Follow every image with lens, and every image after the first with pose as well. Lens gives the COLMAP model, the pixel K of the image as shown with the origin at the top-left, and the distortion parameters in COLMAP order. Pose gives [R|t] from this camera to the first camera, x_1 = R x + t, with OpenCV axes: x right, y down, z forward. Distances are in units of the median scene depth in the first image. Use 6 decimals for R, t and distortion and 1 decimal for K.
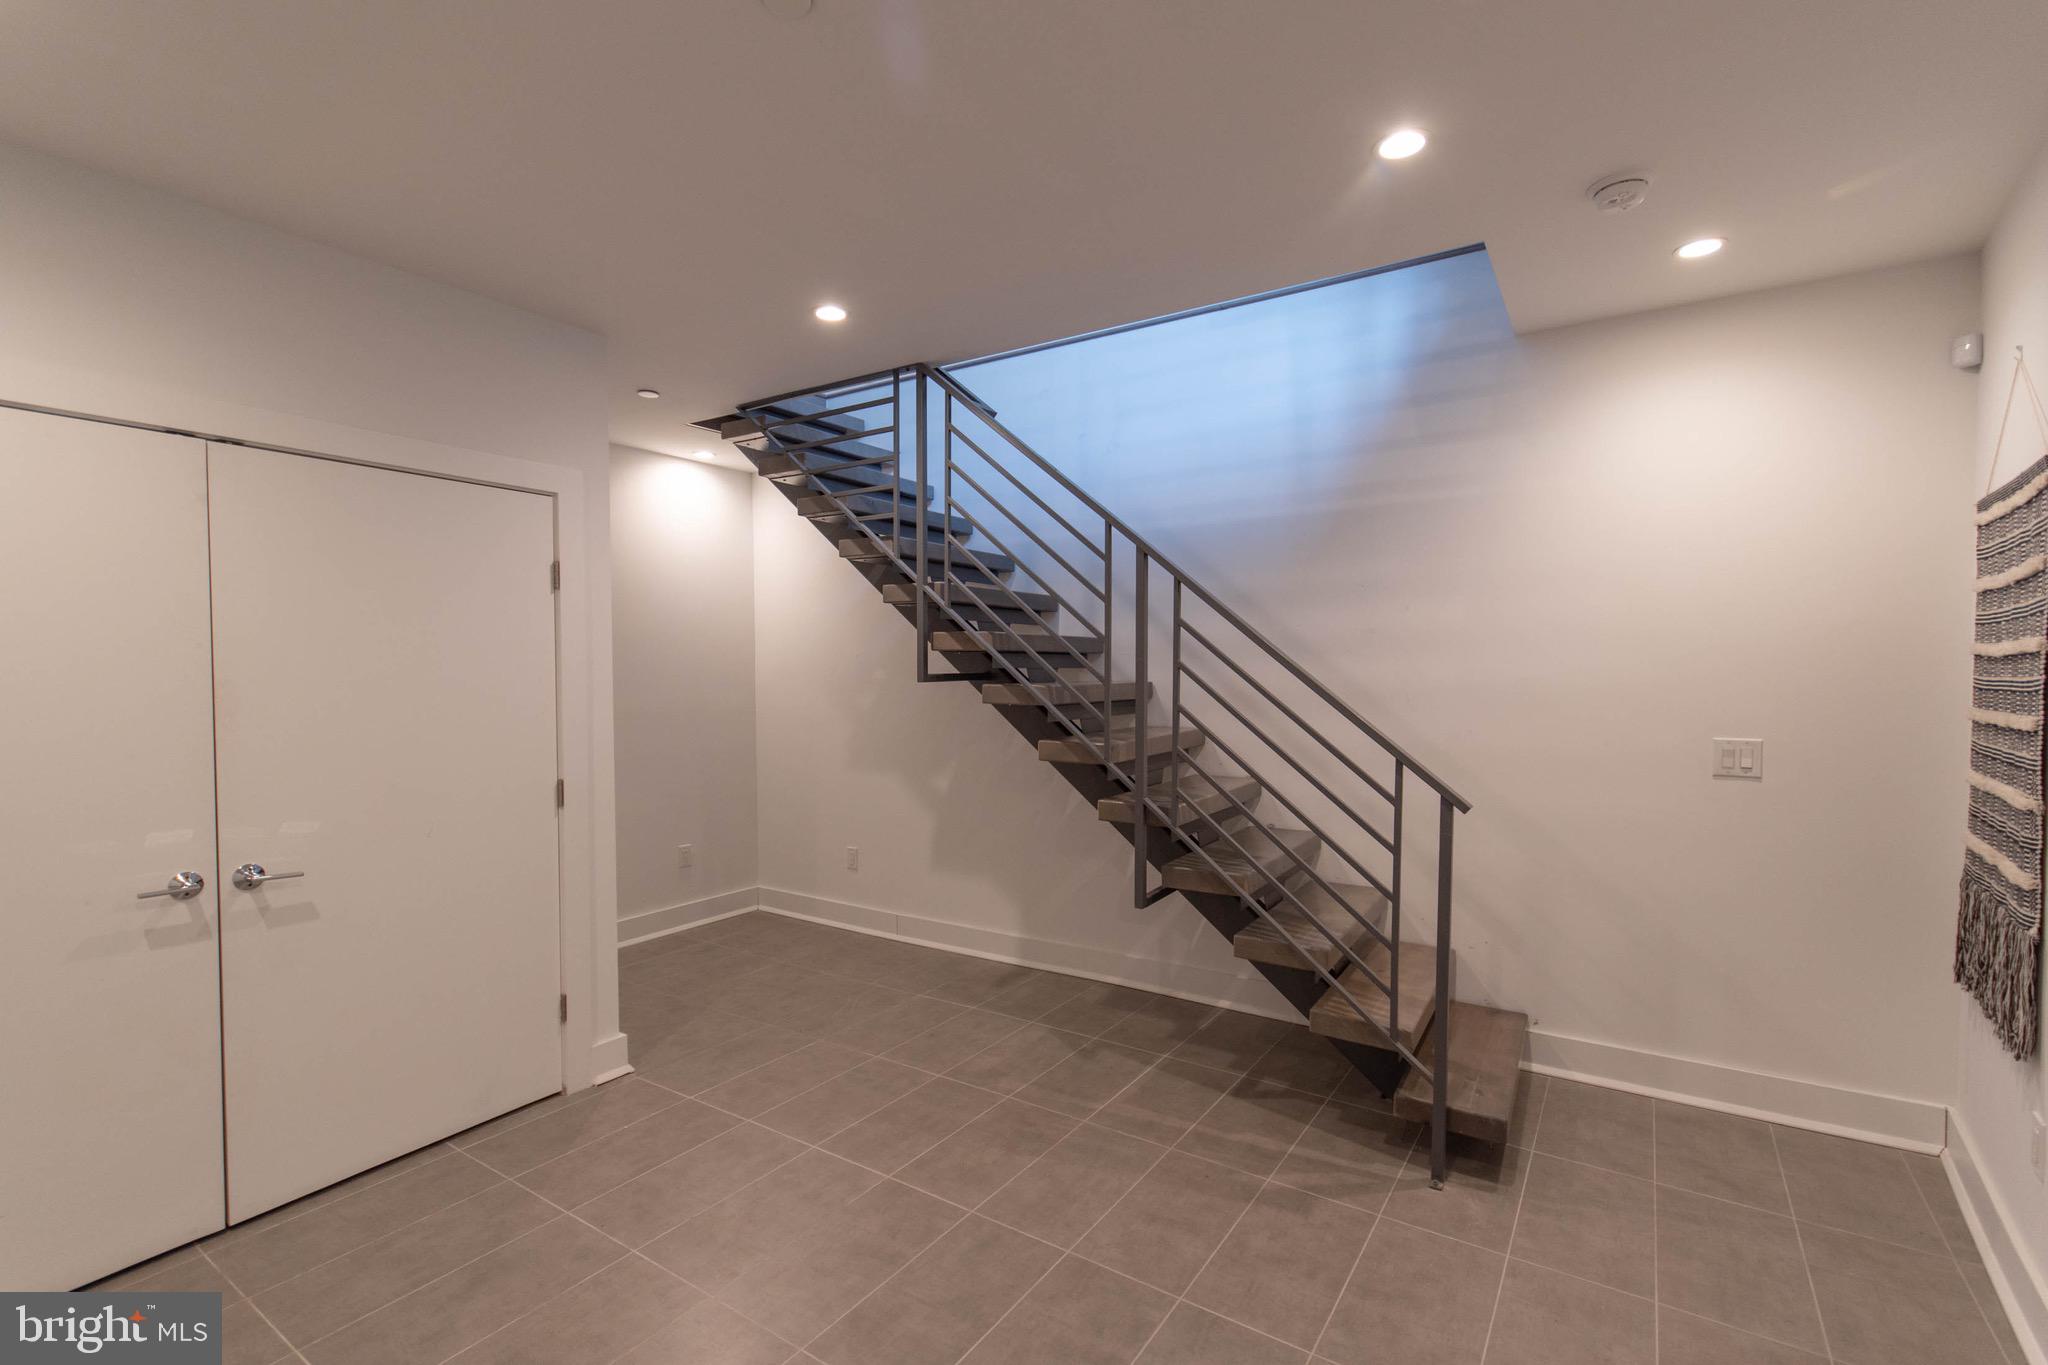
lens RADIAL K [[931.0, 0, 1031.2], [0, 931.0, 697.9], [0, 0, 1]] dist [0.001699, 0.000170]
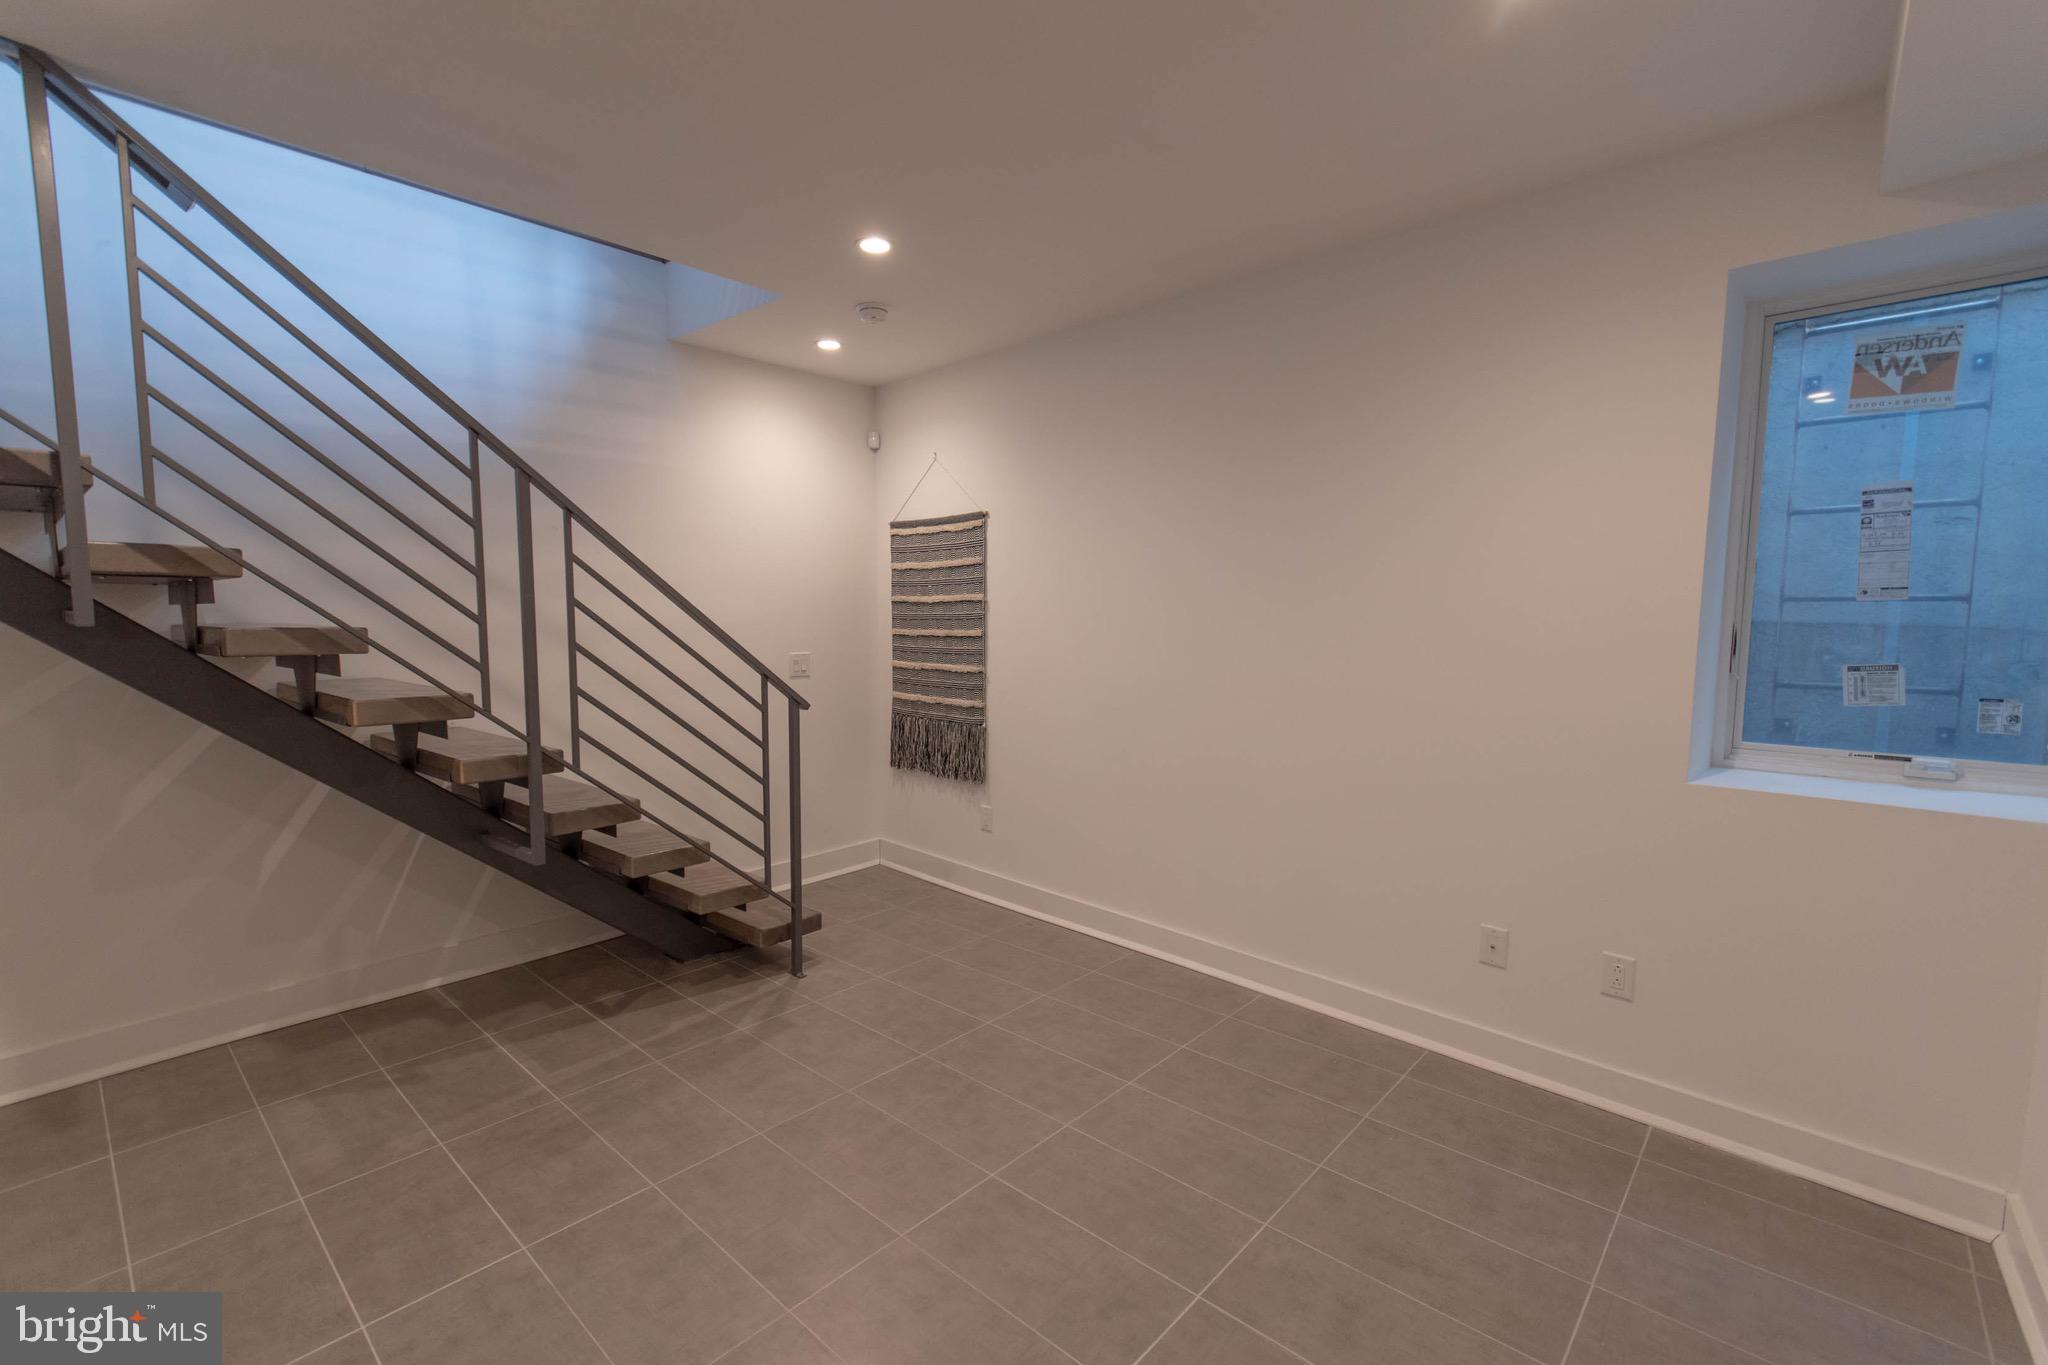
lens RADIAL K [[887.6, 0, 1032.5], [0, 887.6, 693.4], [0, 0, 1]] dist [-0.000227, -0.000075]
pose [[0.128534, -0.088102, 0.987784, -0.651042], [0.031809, 0.995900, 0.084687, -0.002824], [-0.991195, 0.020536, 0.130809, 0.379445]]
